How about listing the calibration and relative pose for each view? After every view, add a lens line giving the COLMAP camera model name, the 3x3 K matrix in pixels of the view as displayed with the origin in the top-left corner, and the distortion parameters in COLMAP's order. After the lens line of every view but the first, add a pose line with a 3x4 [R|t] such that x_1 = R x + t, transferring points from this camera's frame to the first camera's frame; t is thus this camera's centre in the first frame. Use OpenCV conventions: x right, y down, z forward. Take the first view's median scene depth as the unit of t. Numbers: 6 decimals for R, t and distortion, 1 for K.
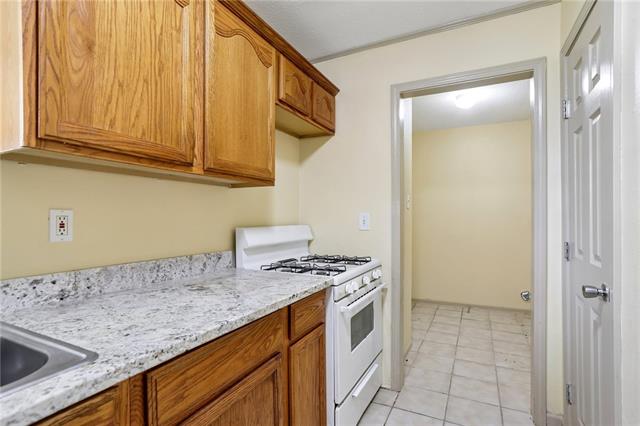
lens RADIAL K [[323.0, 0, 320.0], [0, 323.0, 213.0], [0, 0, 1]] dist [0.000457, 0.000329]
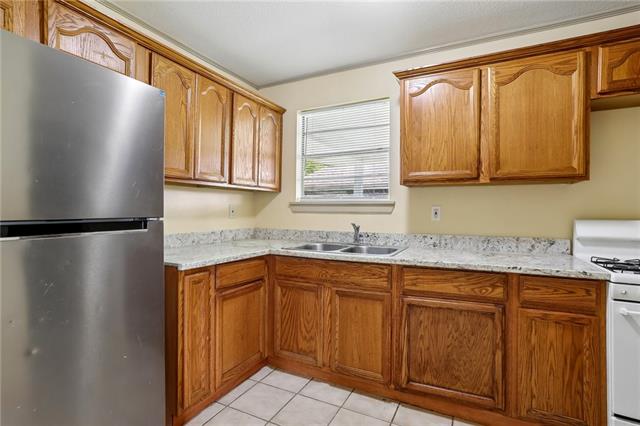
lens RADIAL K [[309.6, 0, 315.6], [0, 309.6, 211.4], [0, 0, 1]] dist [-0.019560, 0.001536]
pose [[-0.003700, 0.006649, -0.999971, 1.120017], [0.009640, 0.999932, 0.006613, 0.001862], [0.999947, -0.009616, -0.003764, 0.159556]]
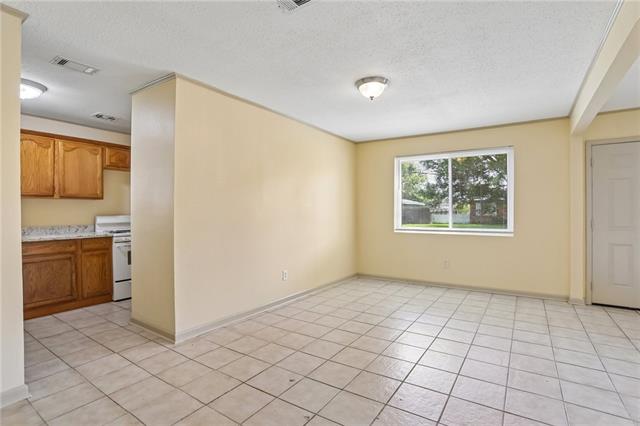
lens RADIAL K [[309.6, 0, 315.6], [0, 309.6, 211.4], [0, 0, 1]] dist [-0.019560, 0.001536]
pose [[0.990792, -0.005235, -0.135294, 2.474737], [0.007142, 0.999882, 0.013610, -0.014626], [0.135207, -0.014451, 0.990712, -1.587107]]
